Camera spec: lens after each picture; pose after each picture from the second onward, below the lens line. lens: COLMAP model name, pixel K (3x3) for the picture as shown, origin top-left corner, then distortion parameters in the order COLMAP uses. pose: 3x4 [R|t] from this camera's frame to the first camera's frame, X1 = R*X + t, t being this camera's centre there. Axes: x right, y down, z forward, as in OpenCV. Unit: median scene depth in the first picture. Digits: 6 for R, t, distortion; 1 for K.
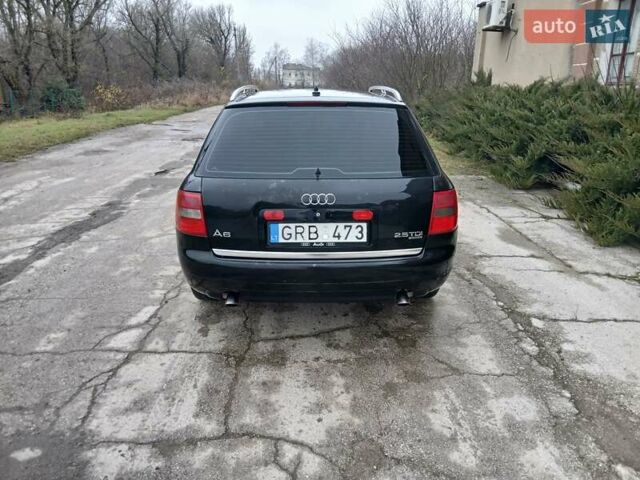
lens RADIAL K [[479.1, 0, 315.3], [0, 479.1, 237.4], [0, 0, 1]] dist [0.092849, -0.161341]
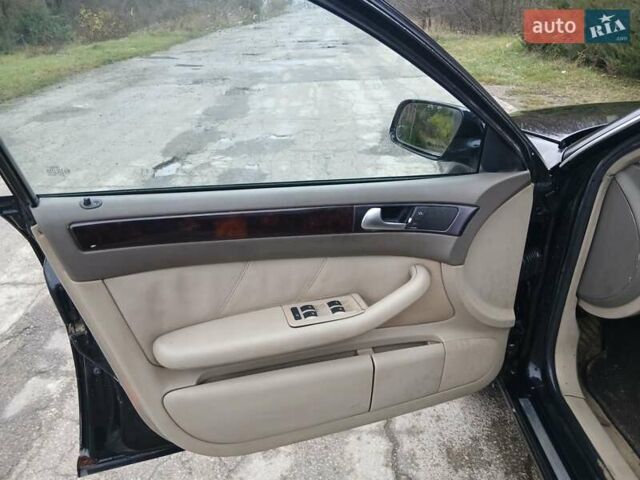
lens RADIAL K [[489.2, 0, 320.0], [0, 489.2, 240.0], [0, 0, 1]] dist [-0.007145, -0.013536]
pose [[0.999393, -0.027132, -0.021859, -0.065010], [0.030049, 0.988741, 0.146592, -0.056206], [0.017635, -0.147160, 0.988956, 0.212790]]
